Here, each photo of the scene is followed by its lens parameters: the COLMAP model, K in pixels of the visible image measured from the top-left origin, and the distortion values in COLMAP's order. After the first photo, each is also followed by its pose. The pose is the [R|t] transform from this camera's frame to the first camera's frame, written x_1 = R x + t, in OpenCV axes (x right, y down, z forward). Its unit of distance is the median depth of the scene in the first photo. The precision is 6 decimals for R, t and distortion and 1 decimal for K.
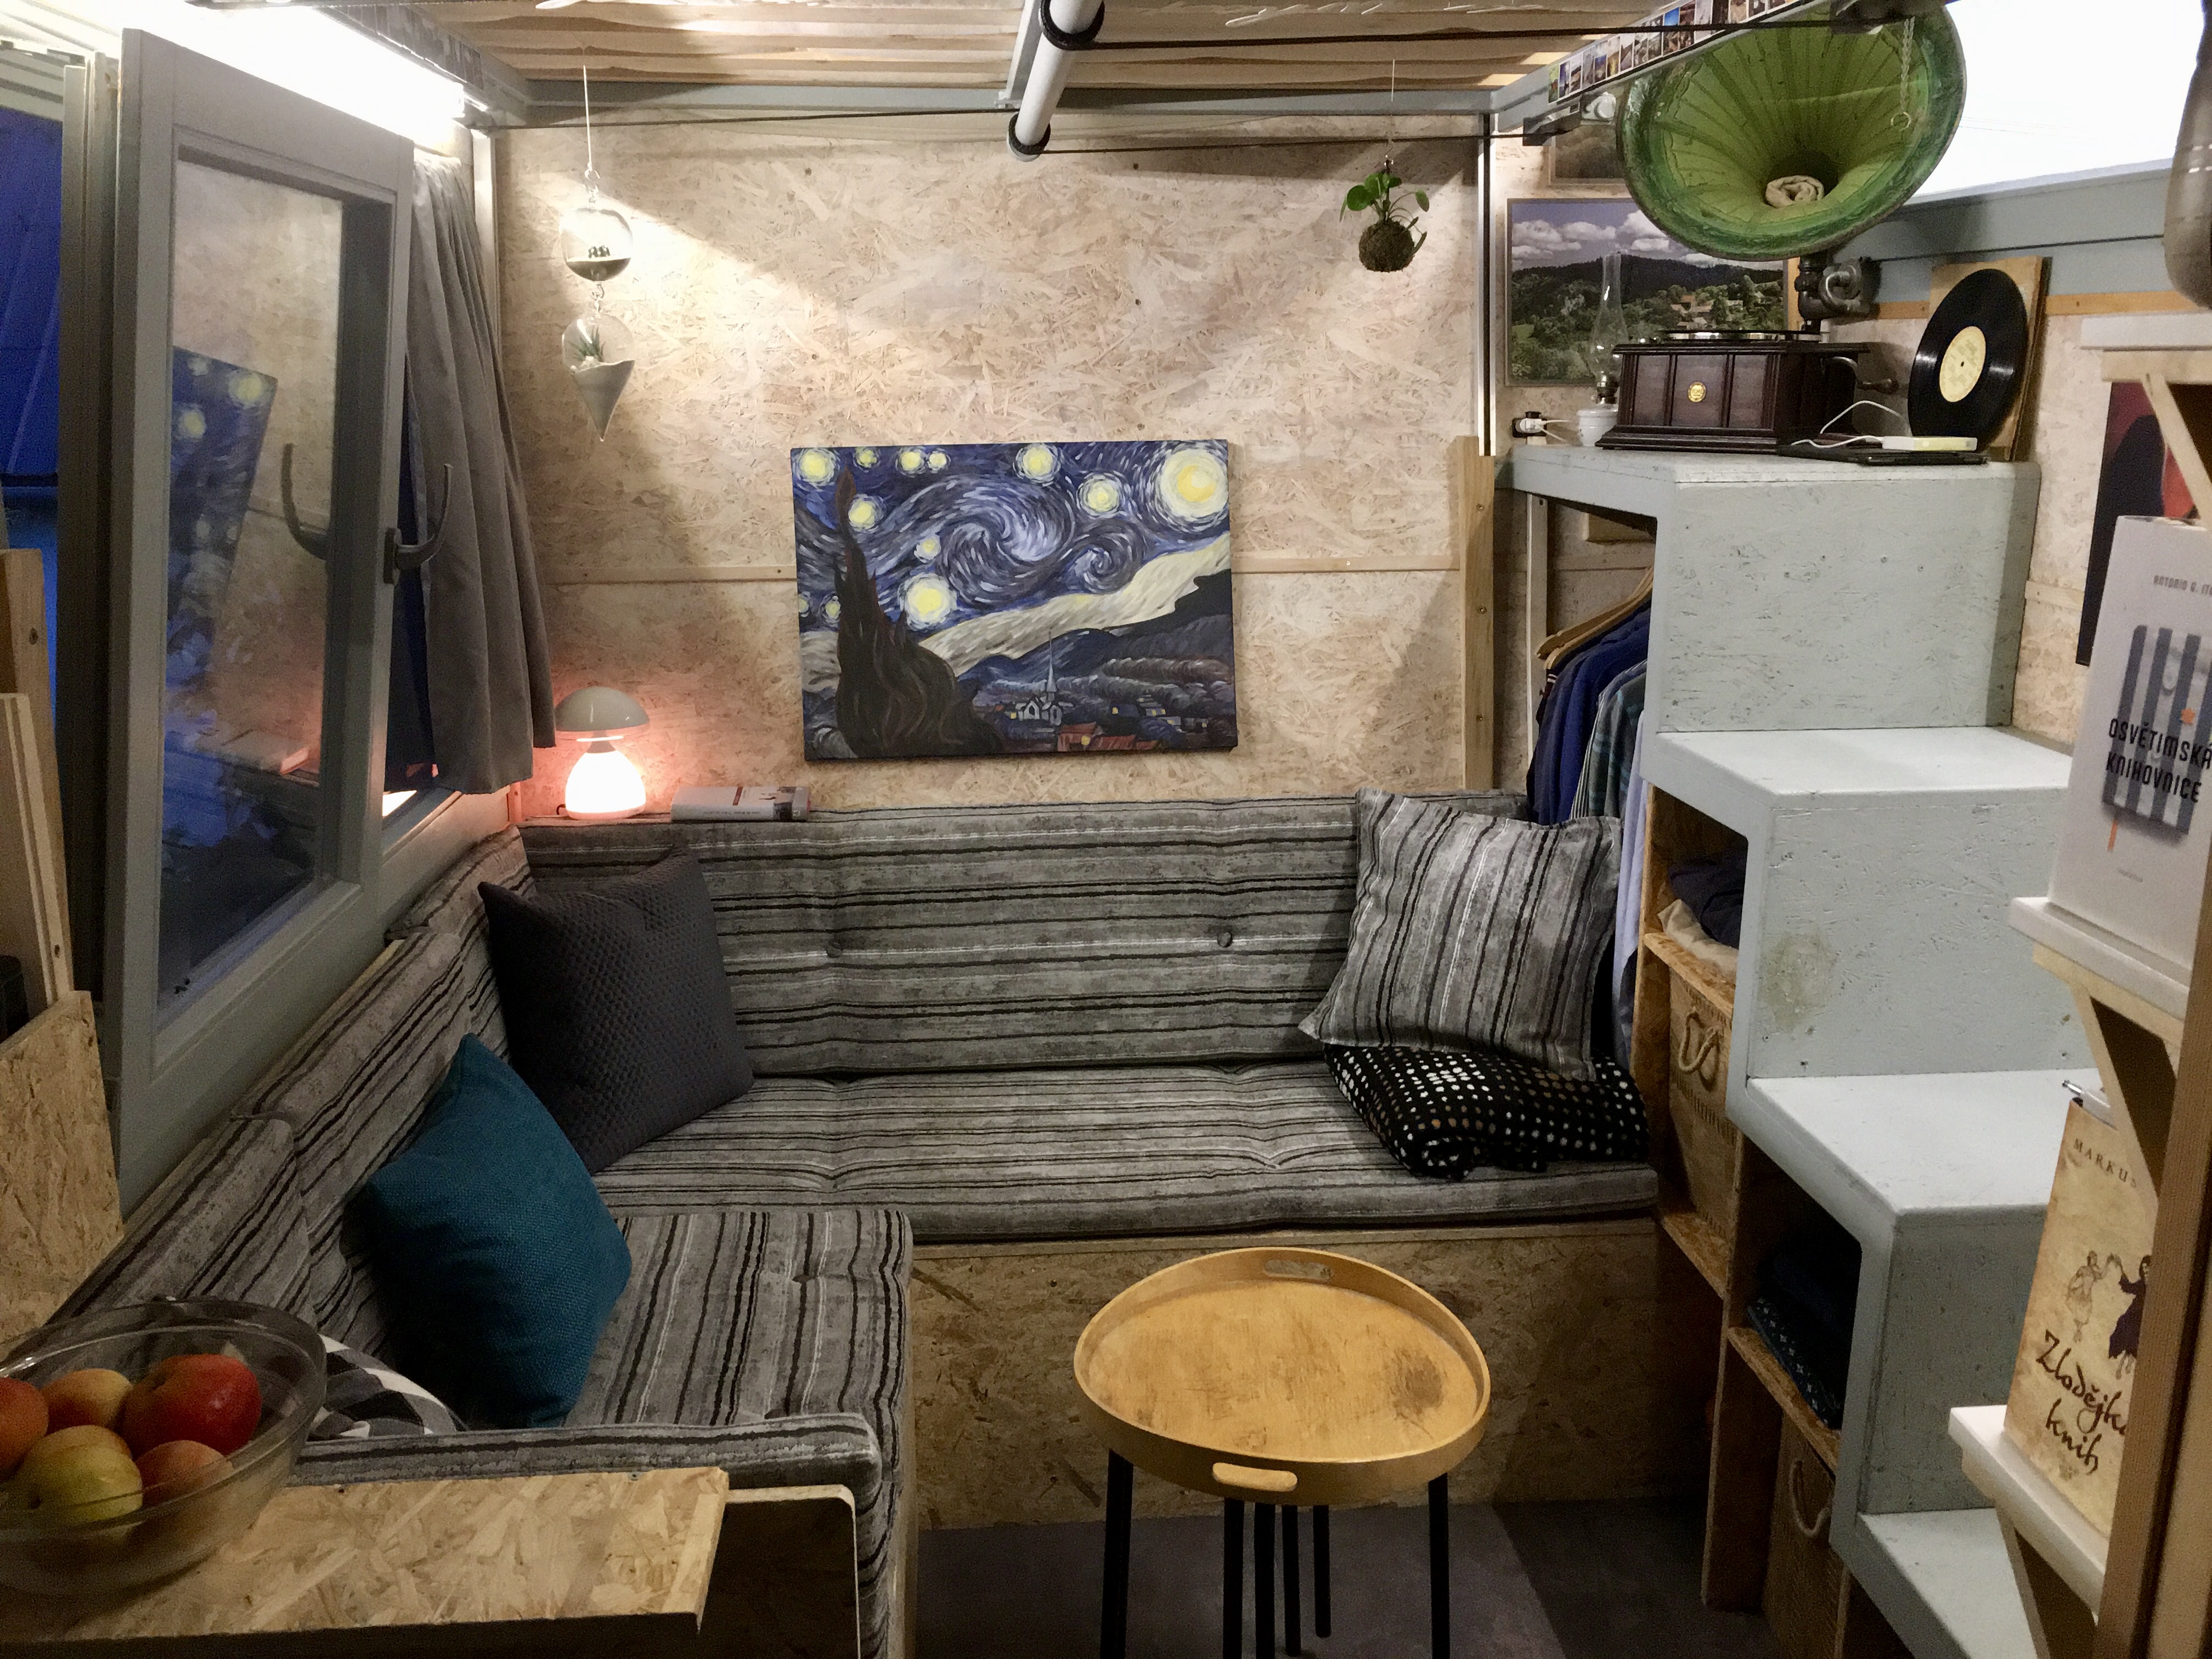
lens RADIAL K [[1881.1, 0, 1082.5], [0, 1881.1, 816.0], [0, 0, 1]] dist [0.092506, -0.137287]
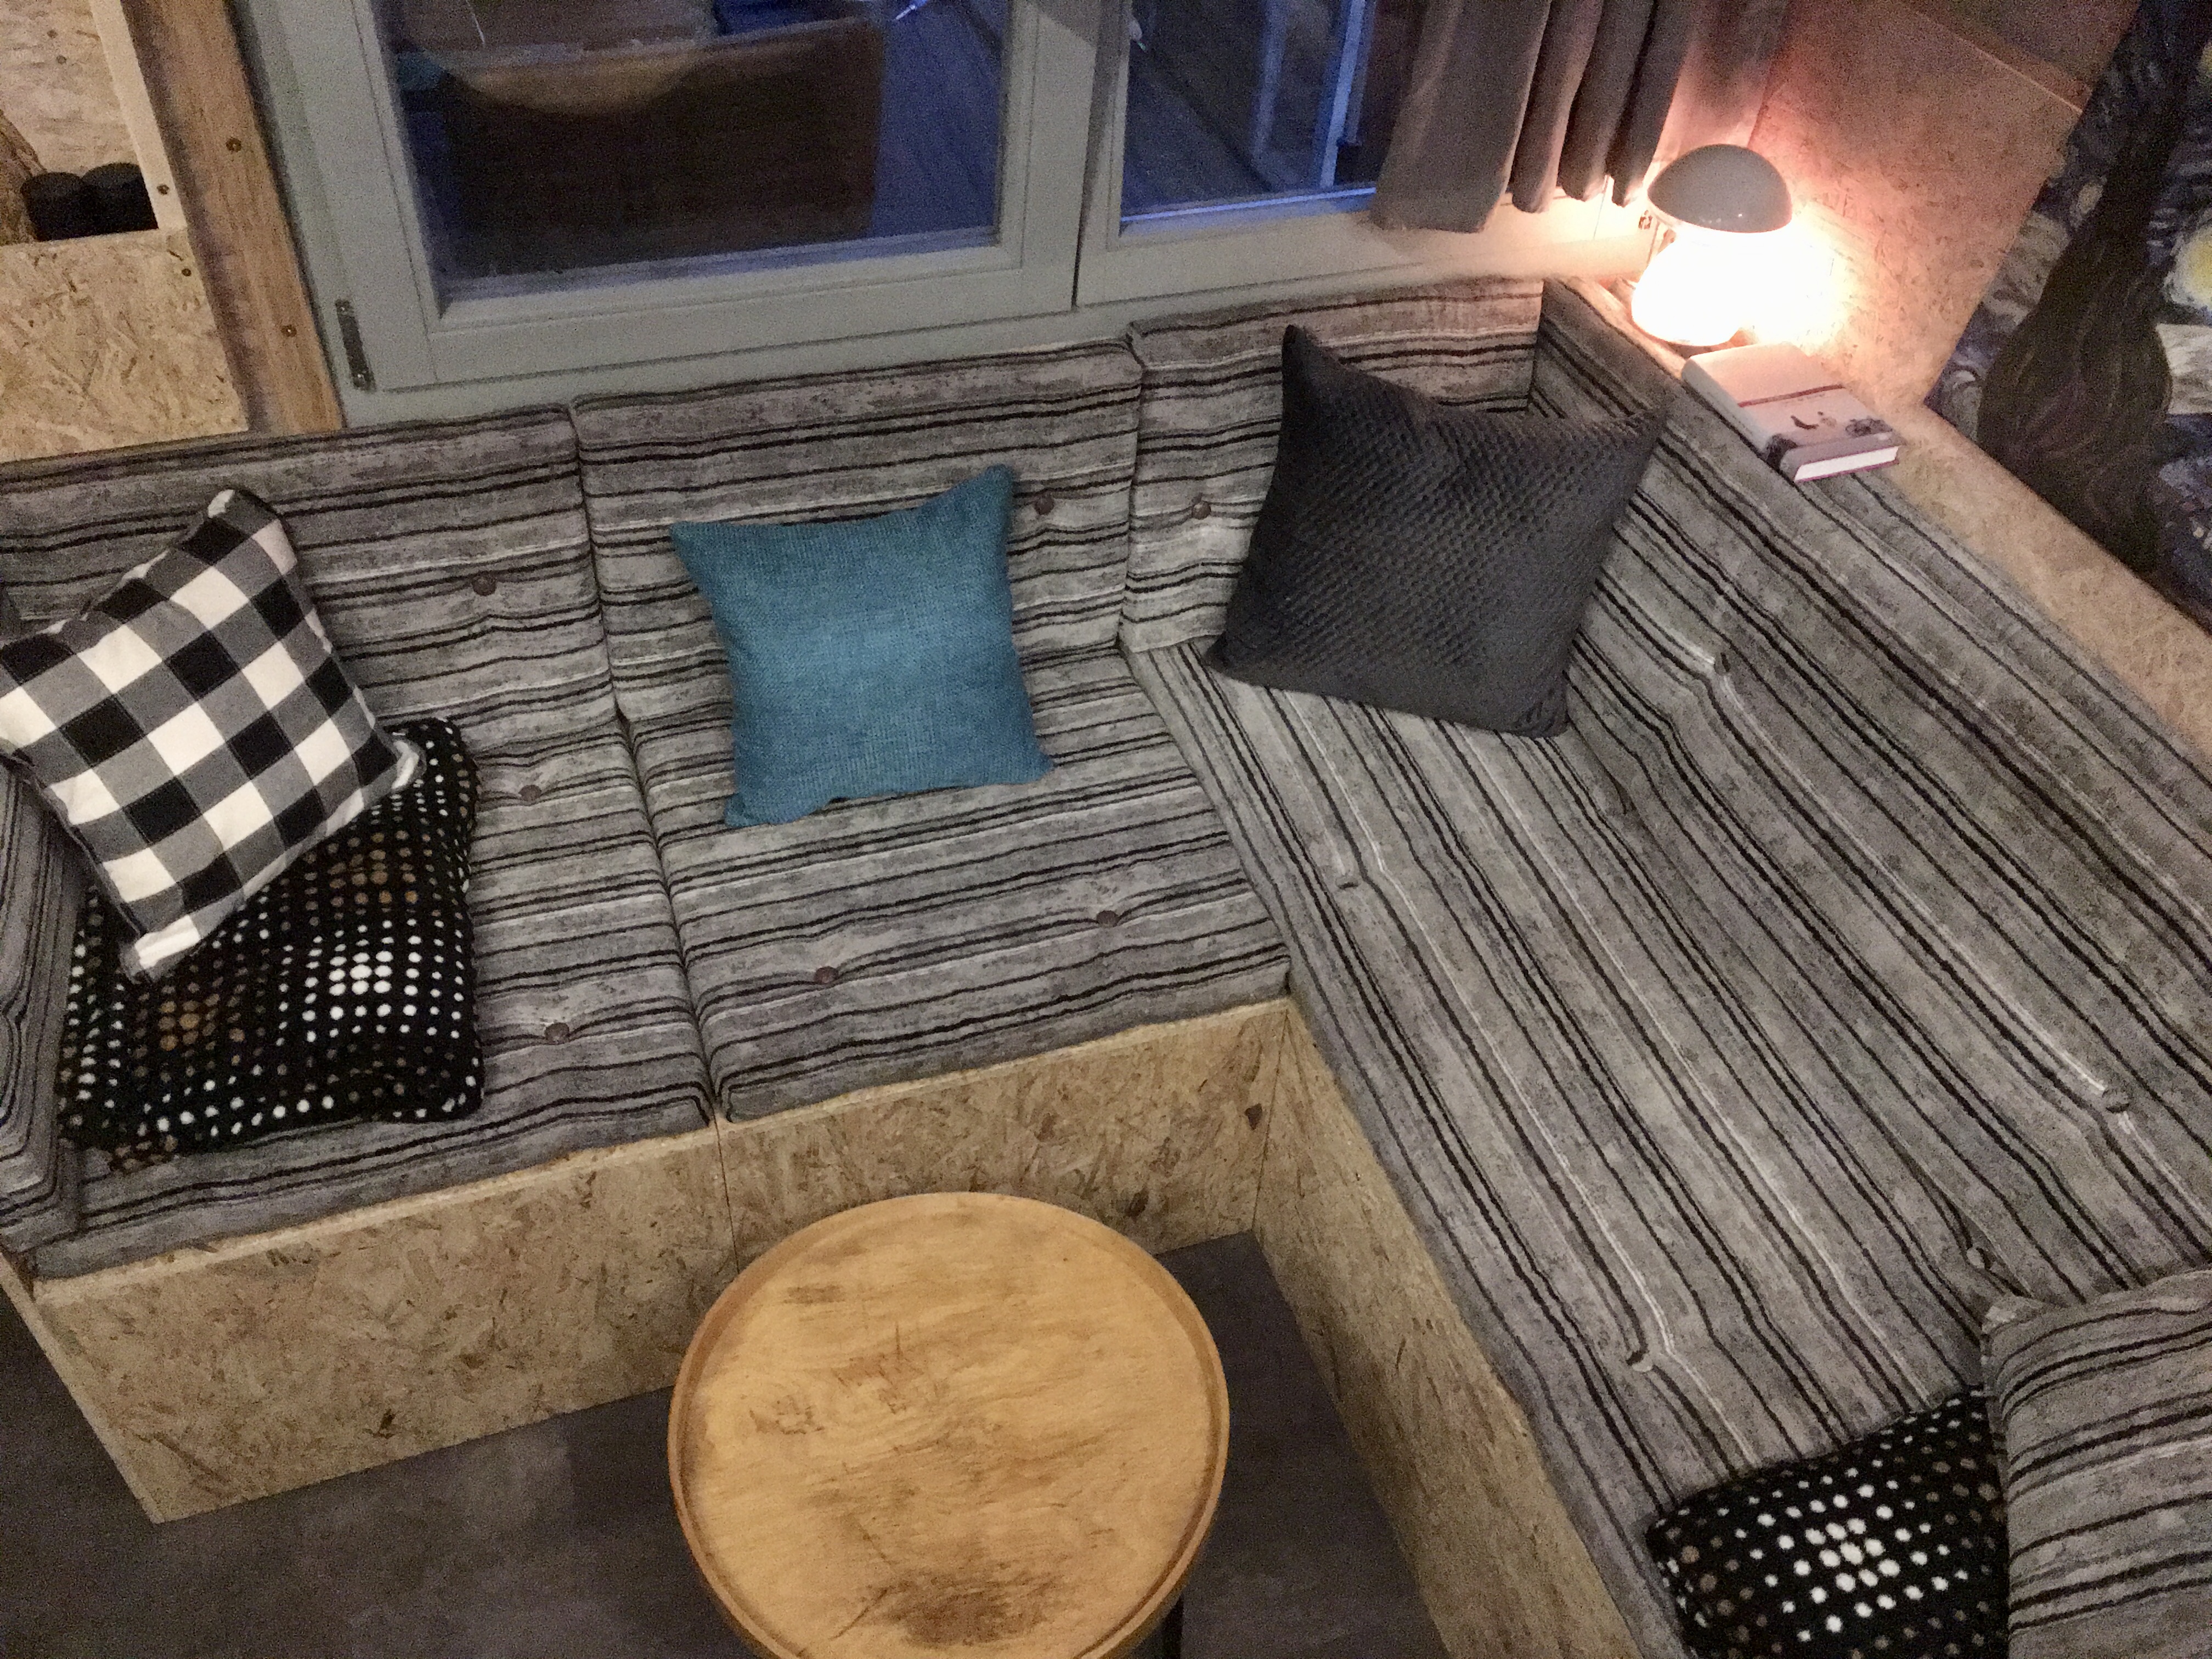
lens RADIAL K [[1810.1, 0, 1073.6], [0, 1810.1, 790.8], [0, 0, 1]] dist [0.075153, -0.106985]
pose [[0.243212, 0.671268, -0.700177, 0.302758], [-0.255727, 0.740688, 0.621277, -0.242624], [0.935656, 0.027952, 0.351806, 0.520119]]
